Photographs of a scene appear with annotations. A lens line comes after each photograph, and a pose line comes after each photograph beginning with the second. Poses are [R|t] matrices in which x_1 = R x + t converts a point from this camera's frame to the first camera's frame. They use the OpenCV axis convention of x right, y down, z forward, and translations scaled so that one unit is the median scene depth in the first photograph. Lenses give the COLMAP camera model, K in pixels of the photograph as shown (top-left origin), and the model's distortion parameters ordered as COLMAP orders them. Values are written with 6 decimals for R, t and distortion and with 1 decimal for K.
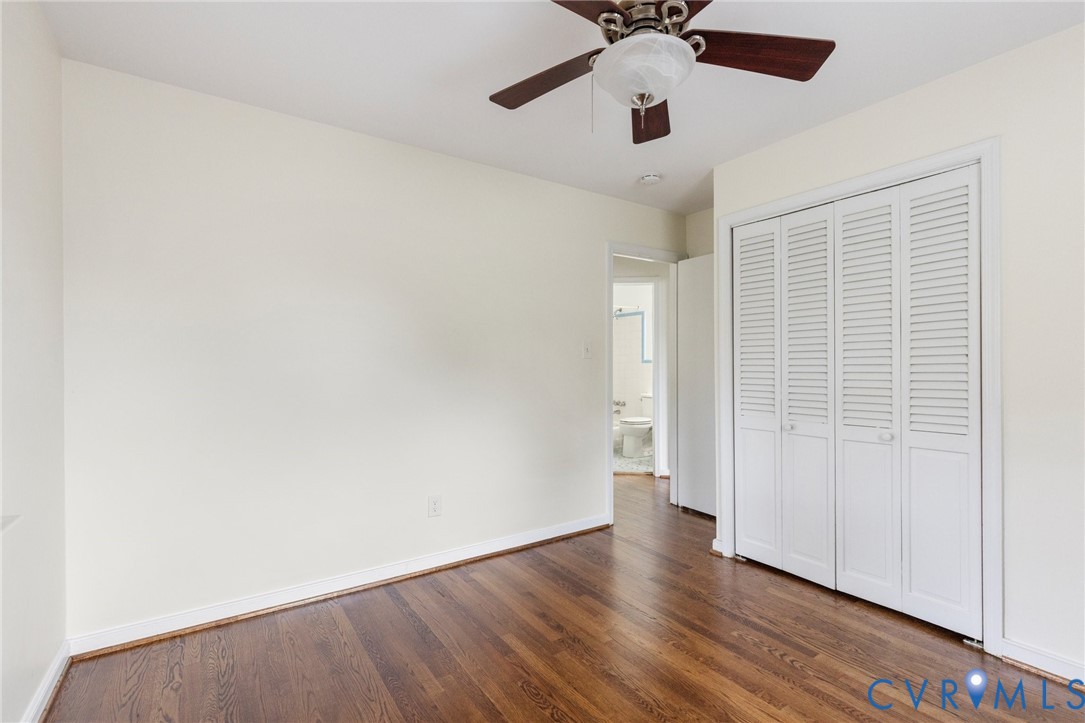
lens RADIAL K [[488.1, 0, 542.8], [0, 488.1, 364.3], [0, 0, 1]] dist [0.012979, -0.000812]
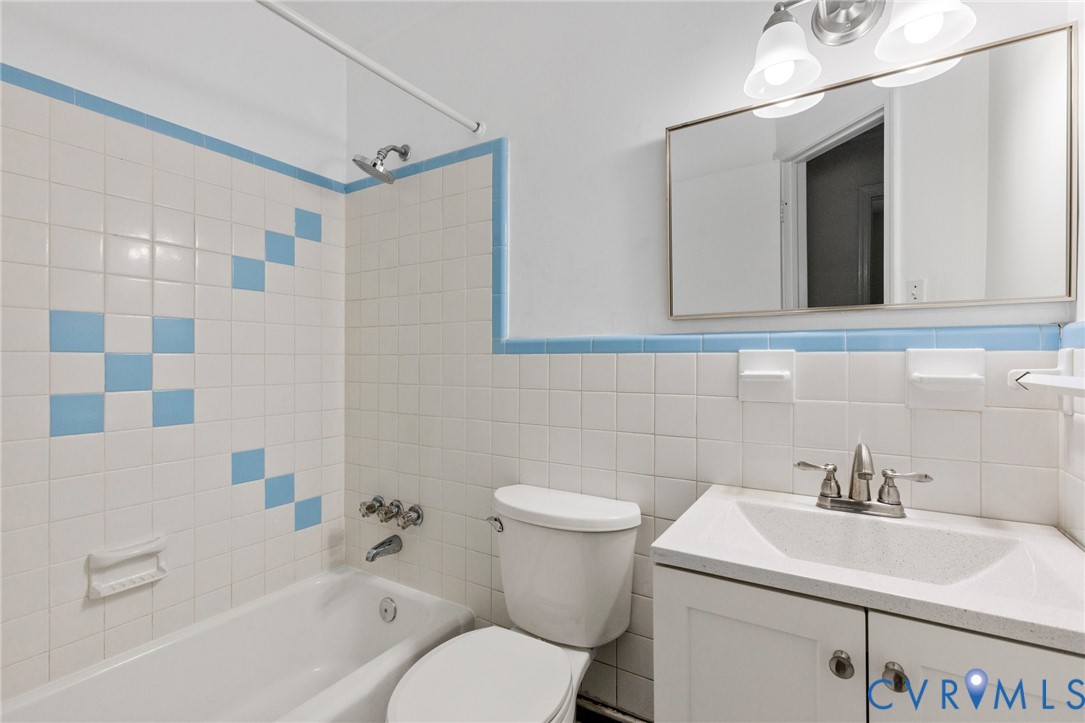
lens RADIAL K [[488.1, 0, 542.6], [0, 488.1, 360.1], [0, 0, 1]] dist [0.012979, -0.000812]
pose [[0.910048, 0.000204, 0.414503, 0.123329], [-0.002444, 0.999985, 0.004874, 0.000123], [-0.414496, -0.005449, 0.910035, 0.760213]]
